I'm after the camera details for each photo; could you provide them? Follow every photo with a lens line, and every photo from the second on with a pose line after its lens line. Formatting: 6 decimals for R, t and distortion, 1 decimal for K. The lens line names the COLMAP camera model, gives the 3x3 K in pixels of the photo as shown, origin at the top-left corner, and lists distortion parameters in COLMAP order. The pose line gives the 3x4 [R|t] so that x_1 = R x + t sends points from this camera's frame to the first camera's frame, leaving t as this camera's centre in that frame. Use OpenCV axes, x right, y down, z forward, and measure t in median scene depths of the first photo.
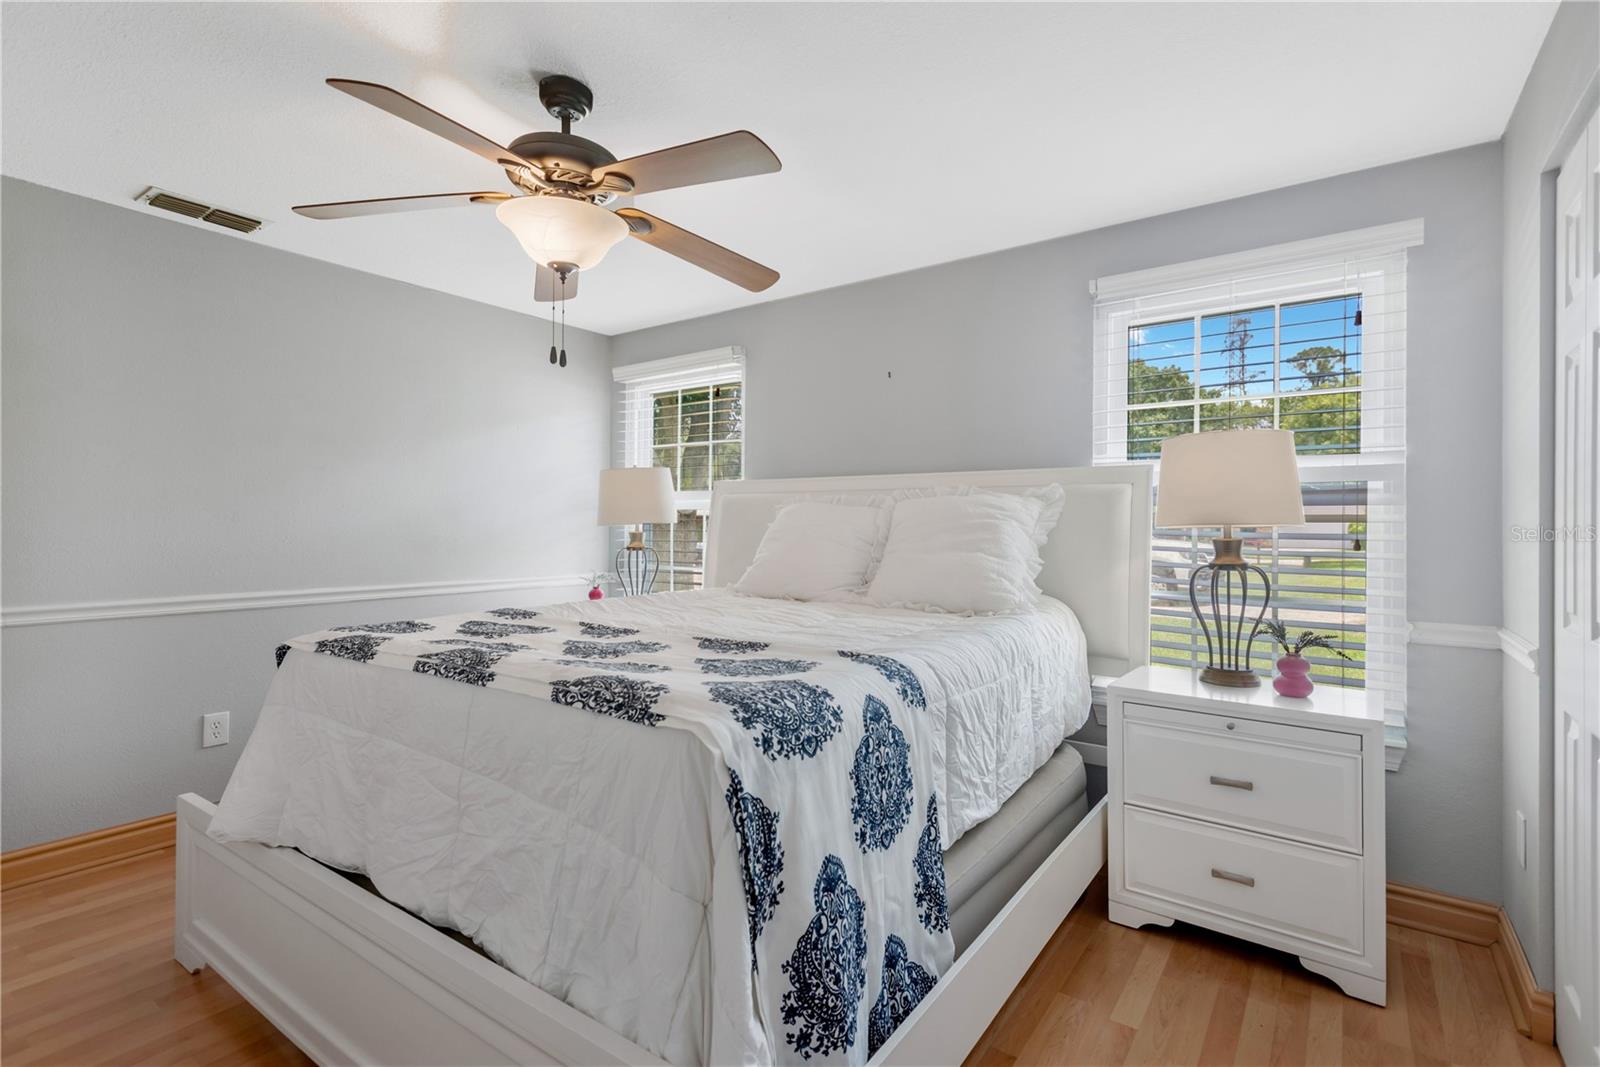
lens RADIAL K [[774.6, 0, 792.8], [0, 774.6, 531.1], [0, 0, 1]] dist [0.019754, -0.000341]
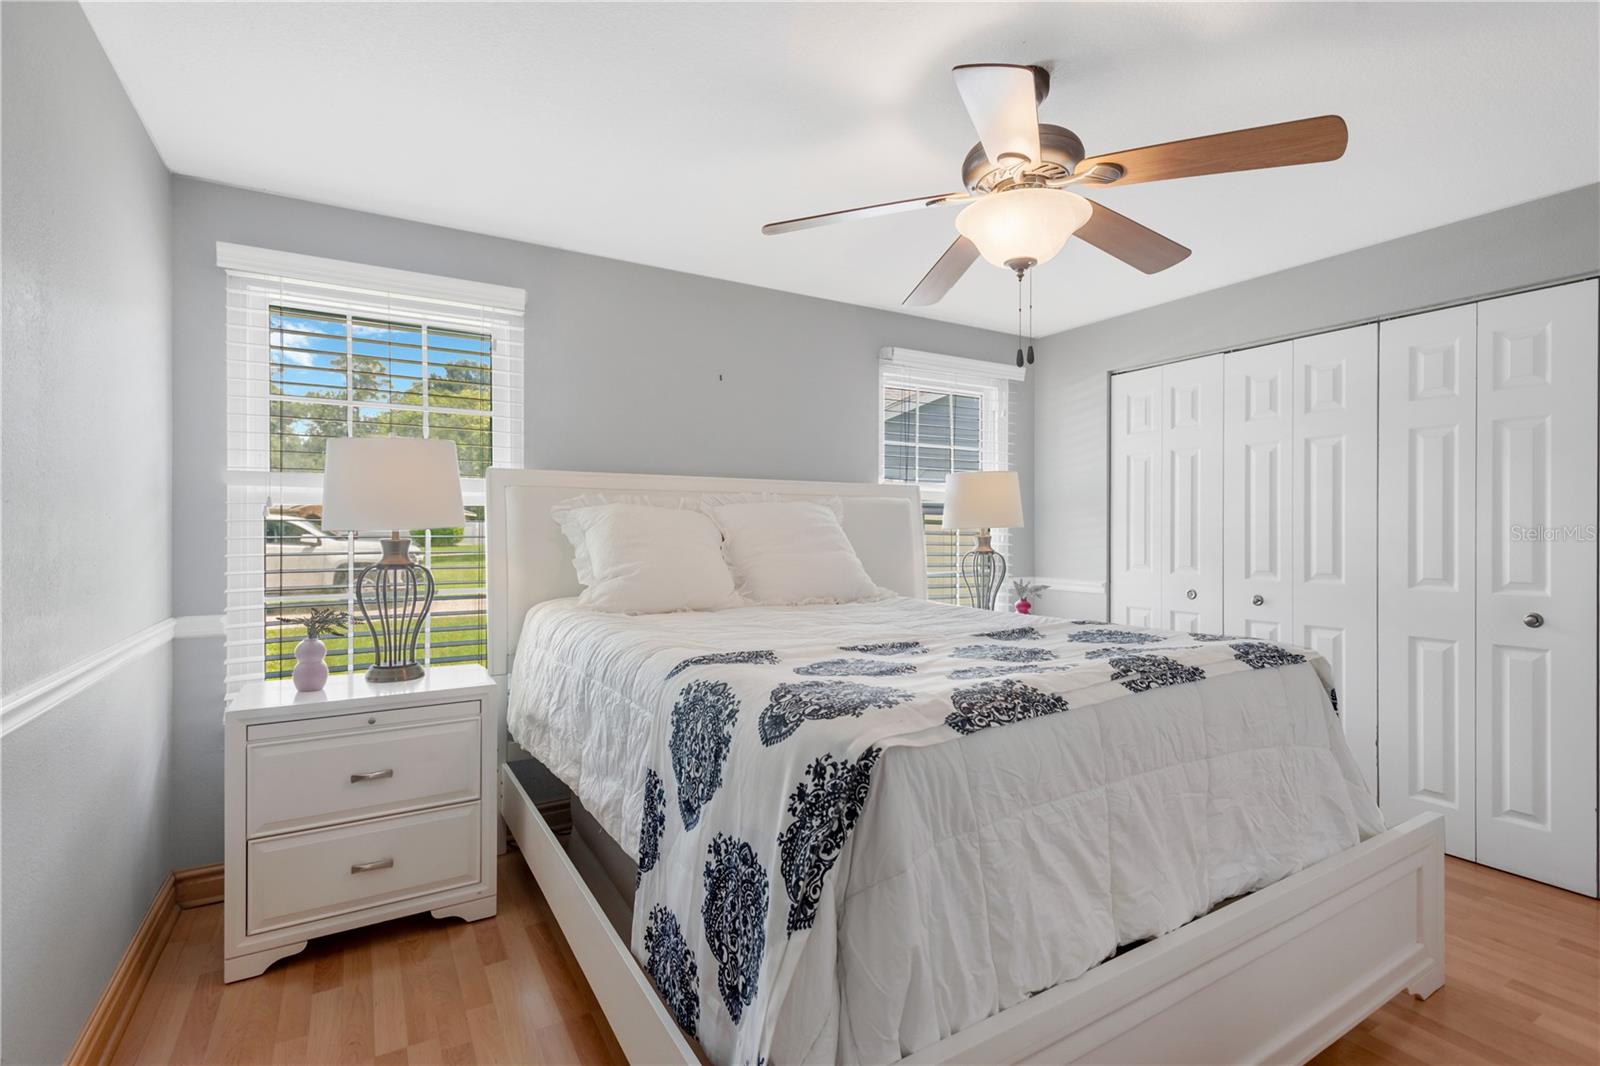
lens RADIAL K [[744.1, 0, 801.9], [0, 744.1, 531.7], [0, 0, 1]] dist [0.014629, -0.000464]
pose [[0.358903, -0.006916, 0.933349, -0.170234], [0.007166, 0.999963, 0.004653, -0.000978], [-0.933348, 0.005019, 0.358939, 0.123574]]
